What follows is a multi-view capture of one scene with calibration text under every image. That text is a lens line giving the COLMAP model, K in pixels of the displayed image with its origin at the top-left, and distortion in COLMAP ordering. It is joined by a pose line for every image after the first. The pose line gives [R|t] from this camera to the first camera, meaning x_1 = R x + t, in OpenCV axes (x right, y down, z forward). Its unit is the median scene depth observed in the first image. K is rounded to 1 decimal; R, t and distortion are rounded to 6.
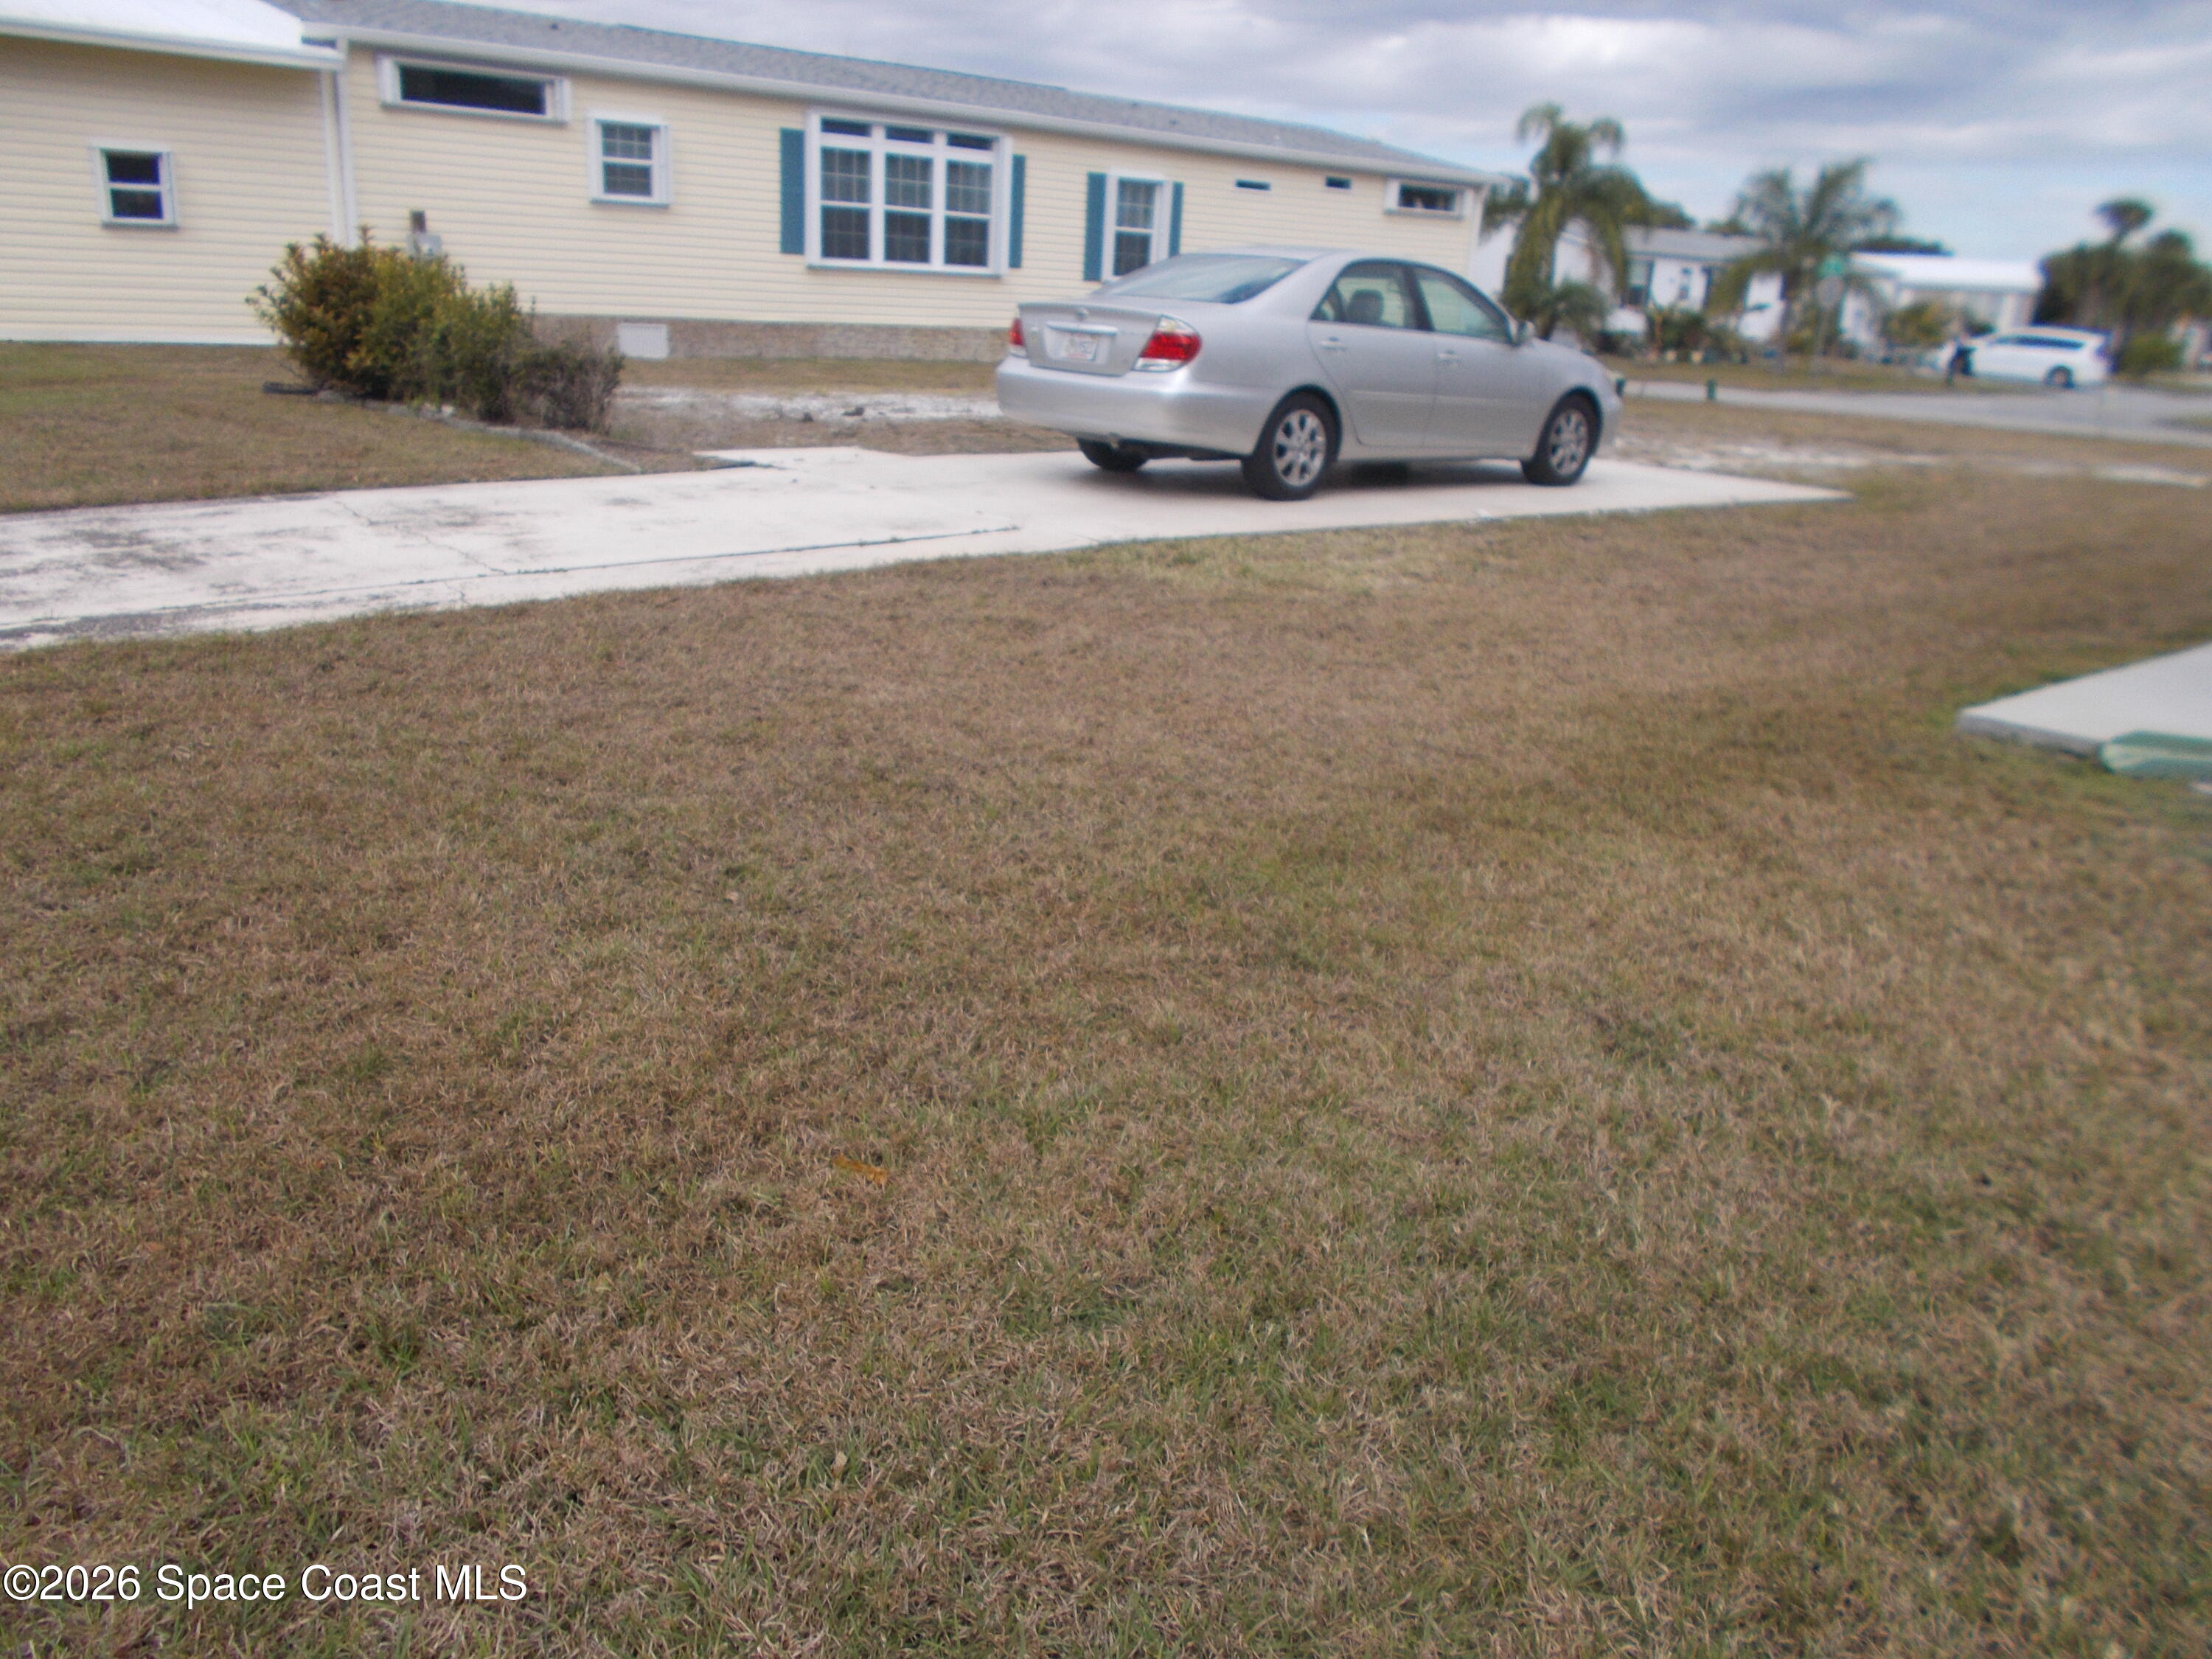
lens RADIAL K [[1659.9, 0, 1106.0], [0, 1659.9, 829.5], [0, 0, 1]] dist [-0.006711, -0.006031]
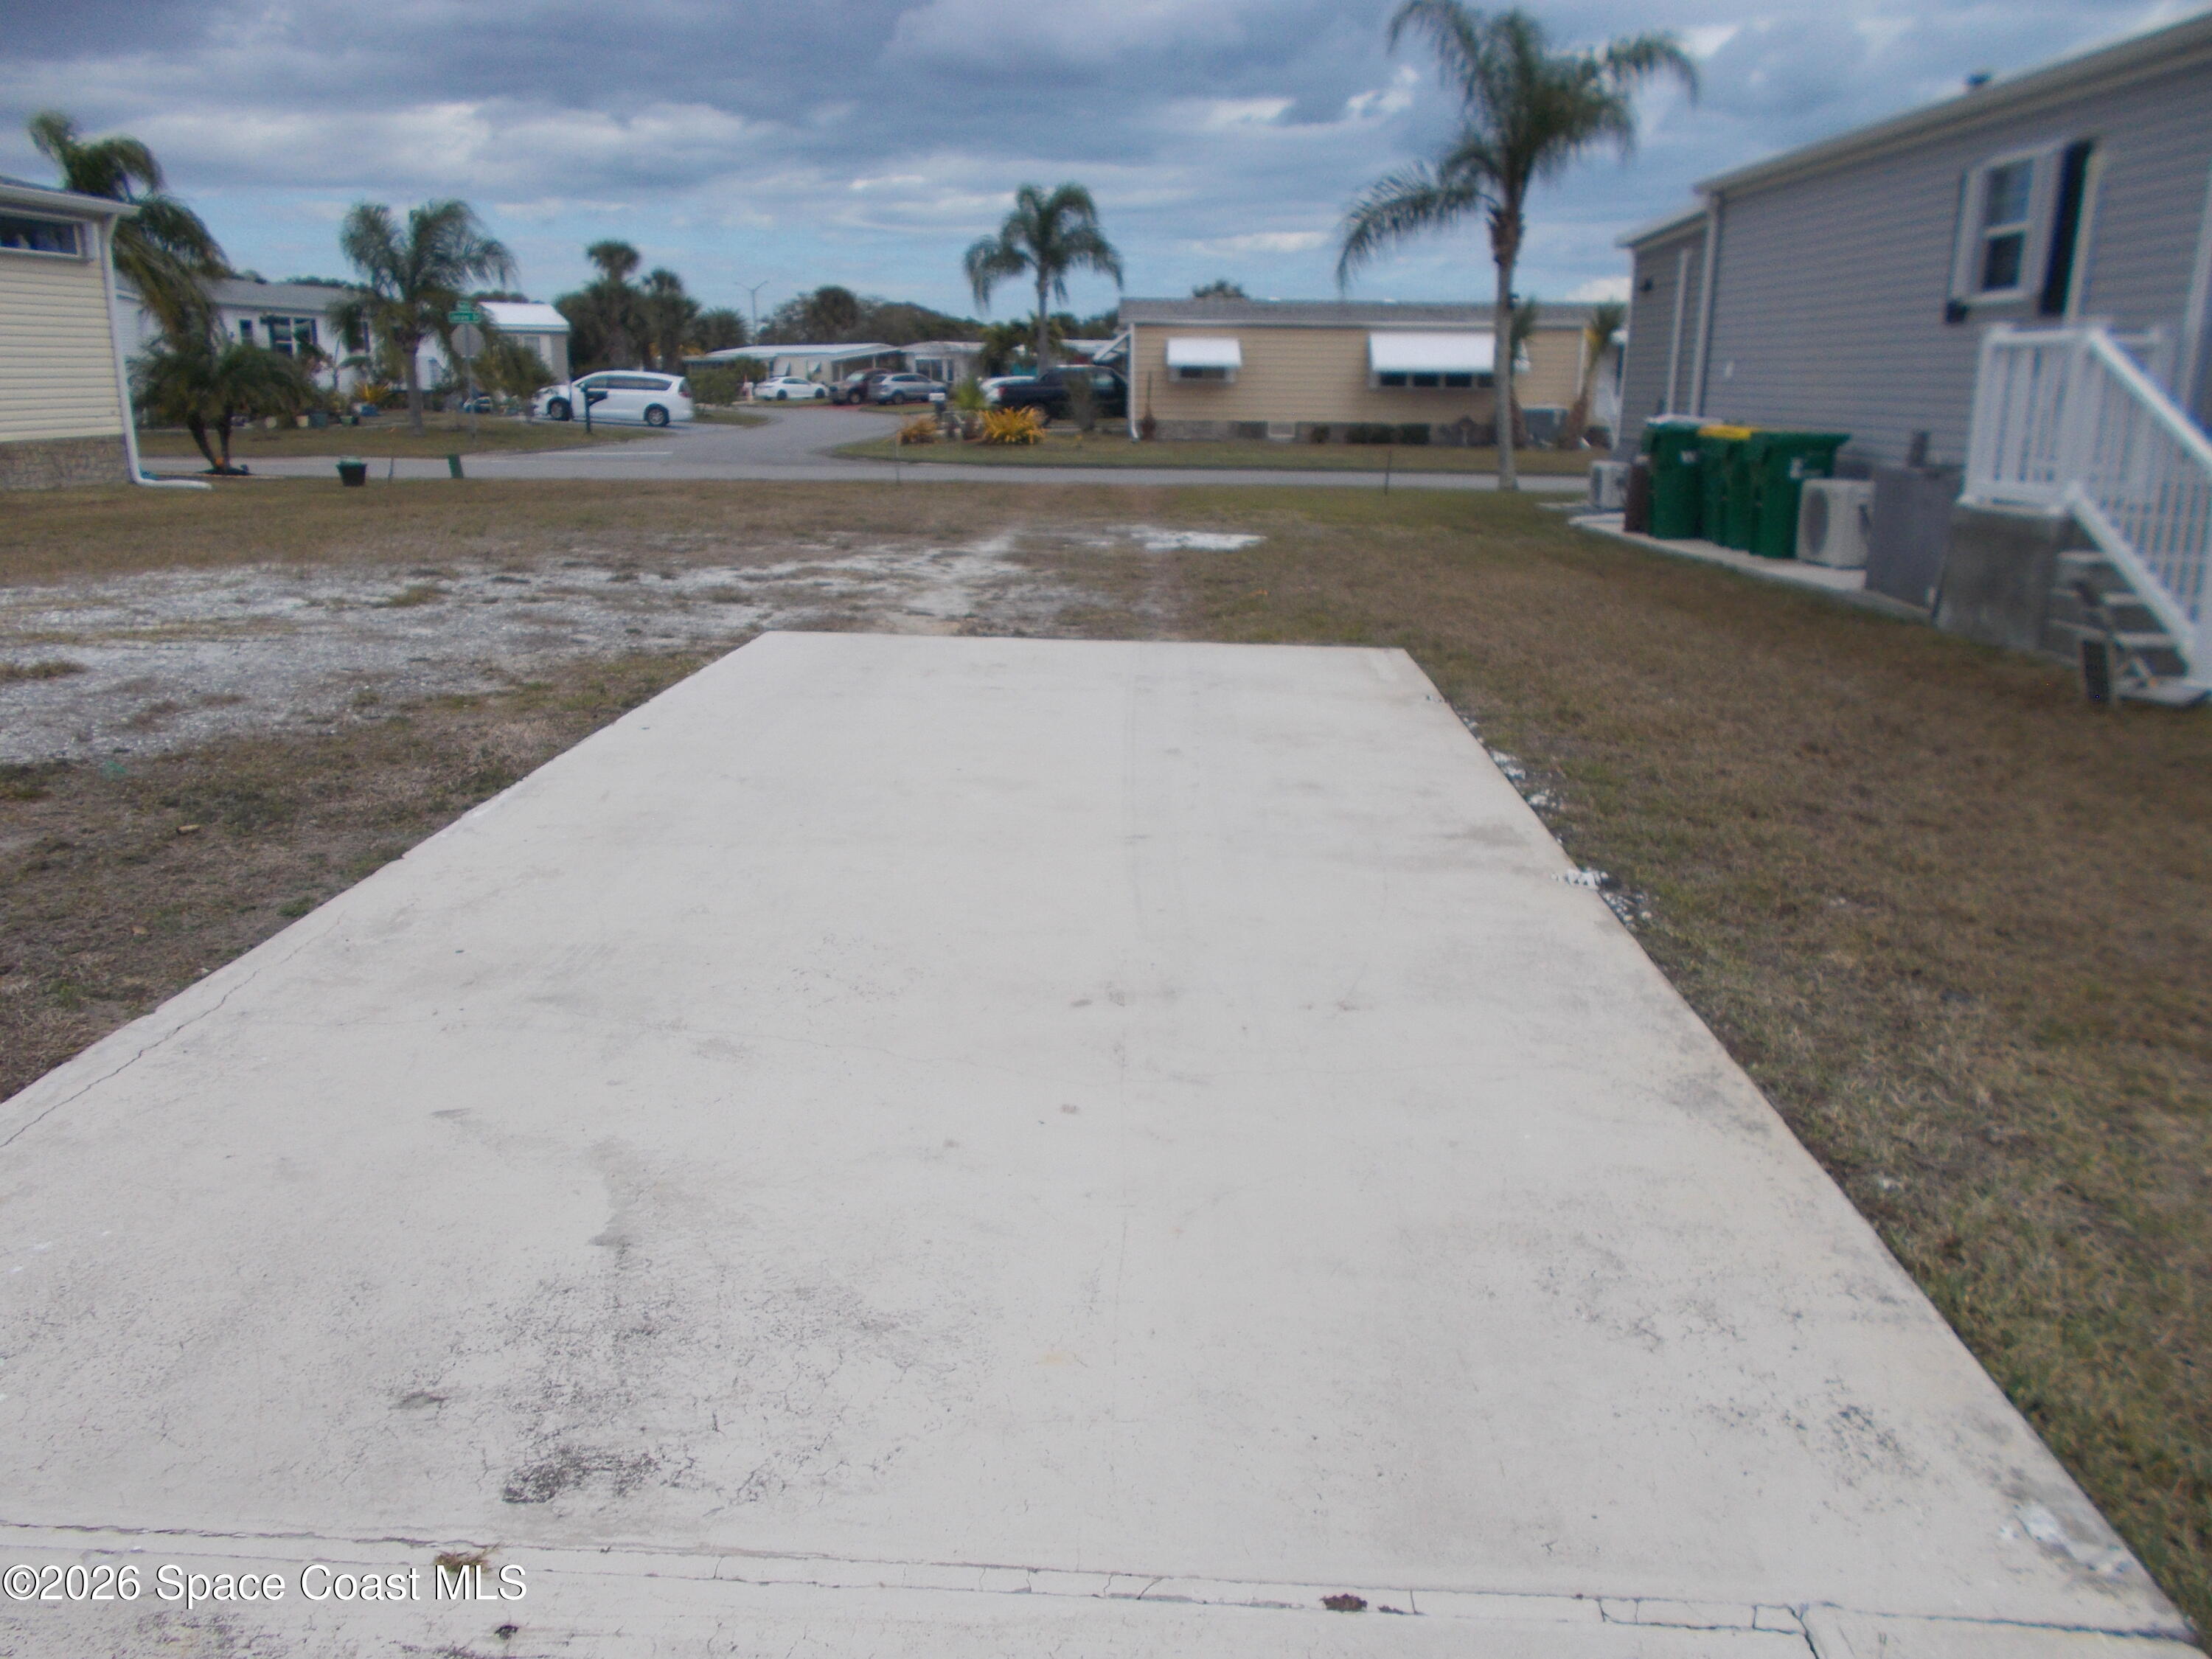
lens RADIAL K [[1694.3, 0, 1106.0], [0, 1694.3, 829.5], [0, 0, 1]] dist [0.007721, 0.001488]
pose [[0.657525, -0.238778, 0.714595, -0.100194], [0.259746, 0.962147, 0.082494, -0.101183], [-0.707243, 0.131371, 0.694657, 0.270589]]
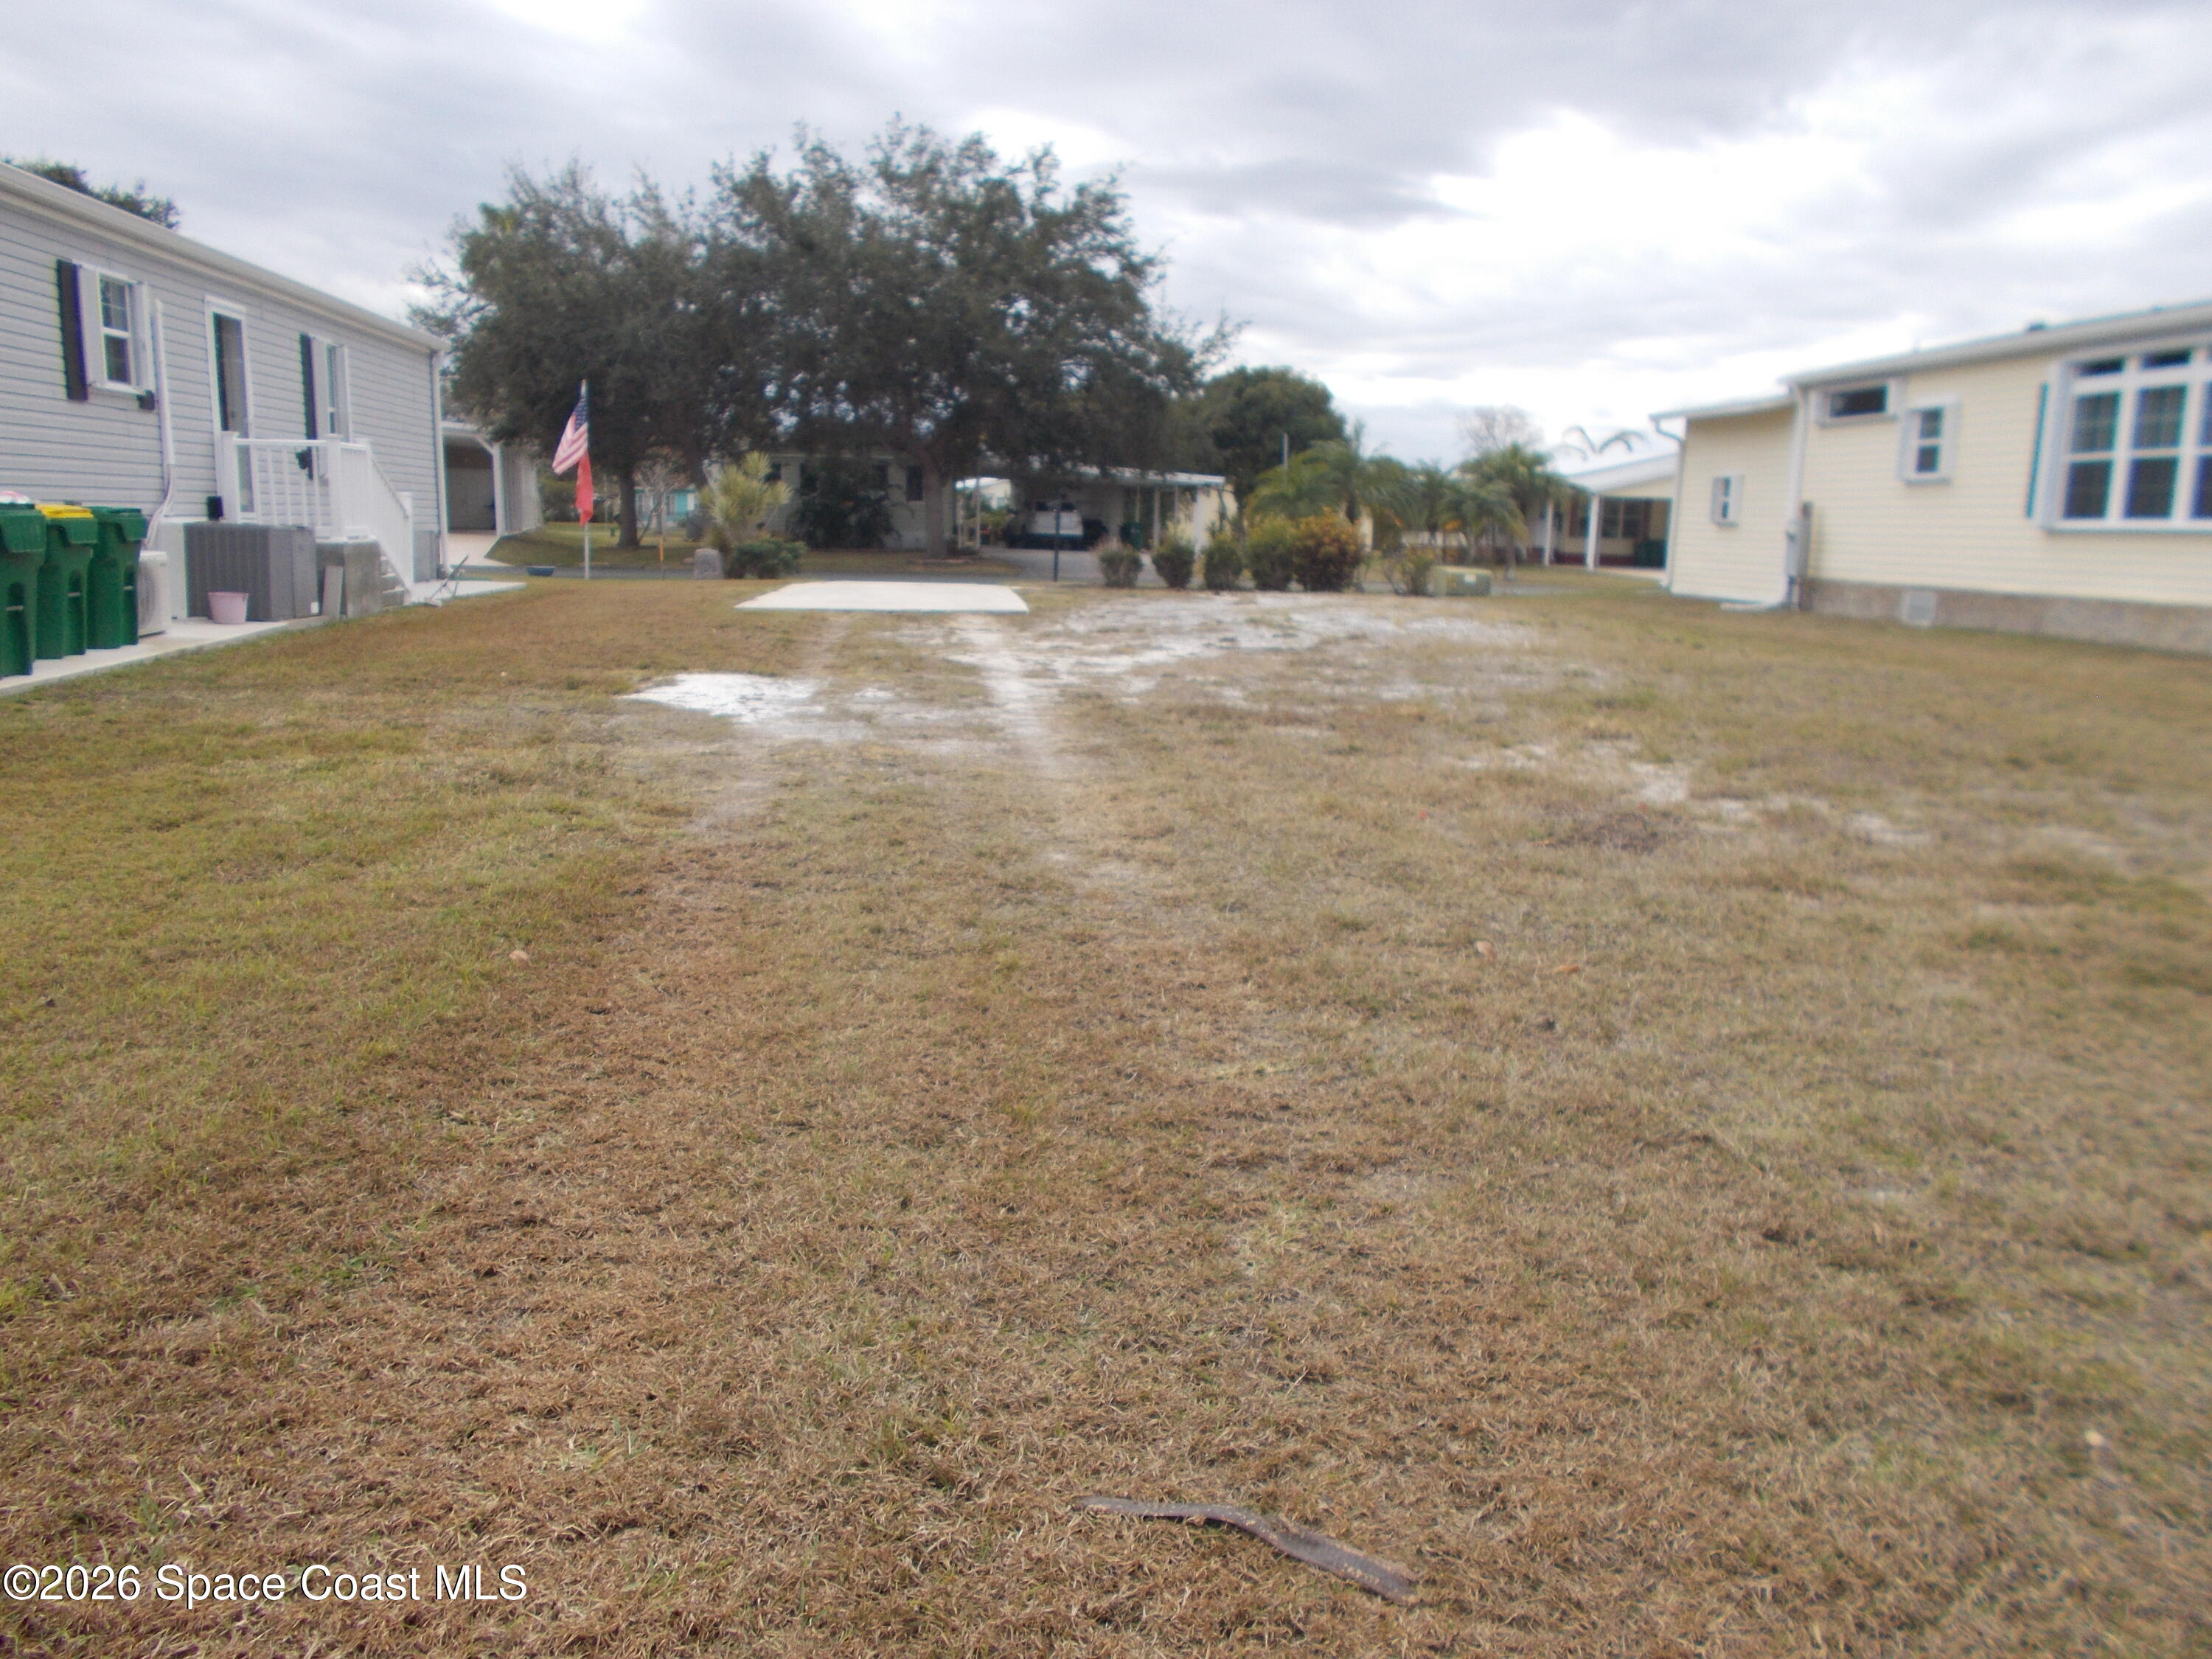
lens RADIAL K [[1684.1, 0, 1104.5], [0, 1684.1, 854.7], [0, 0, 1]] dist [0.001453, 0.000696]
pose [[-0.529939, 0.102852, -0.841776, 0.801167], [-0.309896, 0.900482, 0.305119, -0.290760], [0.789386, 0.422557, -0.445327, 1.028919]]
